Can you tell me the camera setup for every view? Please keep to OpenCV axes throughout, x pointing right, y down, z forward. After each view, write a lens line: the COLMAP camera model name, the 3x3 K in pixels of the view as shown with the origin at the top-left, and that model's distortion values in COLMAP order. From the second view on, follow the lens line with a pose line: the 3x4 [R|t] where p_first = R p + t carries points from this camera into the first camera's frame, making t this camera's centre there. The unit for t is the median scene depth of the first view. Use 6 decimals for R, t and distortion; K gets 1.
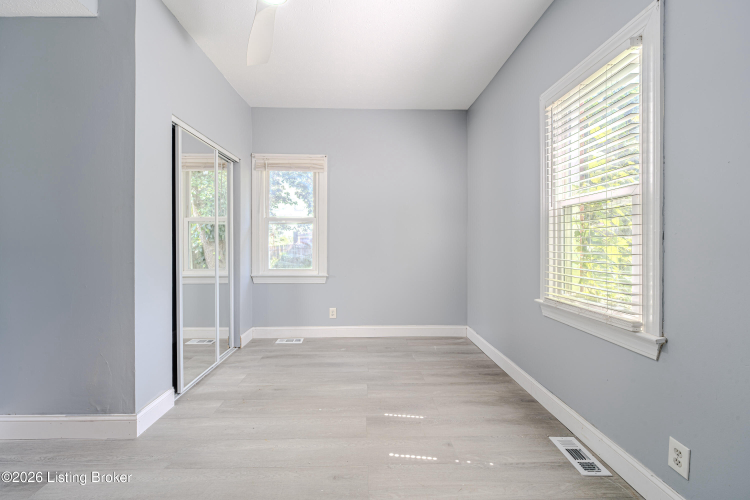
lens RADIAL K [[314.4, 0, 374.7], [0, 314.4, 246.4], [0, 0, 1]] dist [0.004517, -0.002233]
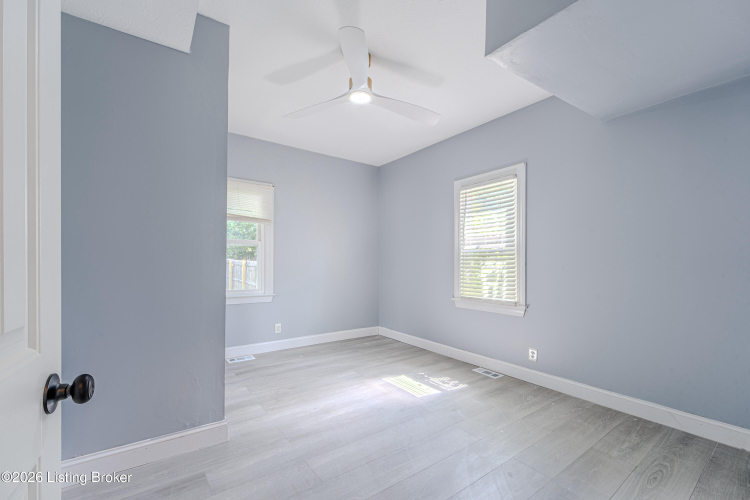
lens RADIAL K [[314.4, 0, 374.3], [0, 314.4, 264.9], [0, 0, 1]] dist [0.004517, -0.002233]
pose [[0.829337, 0.000830, 0.558748, -0.749114], [0.003457, 0.999972, -0.006617, -0.004301], [-0.558737, 0.007420, 0.829311, -0.175598]]
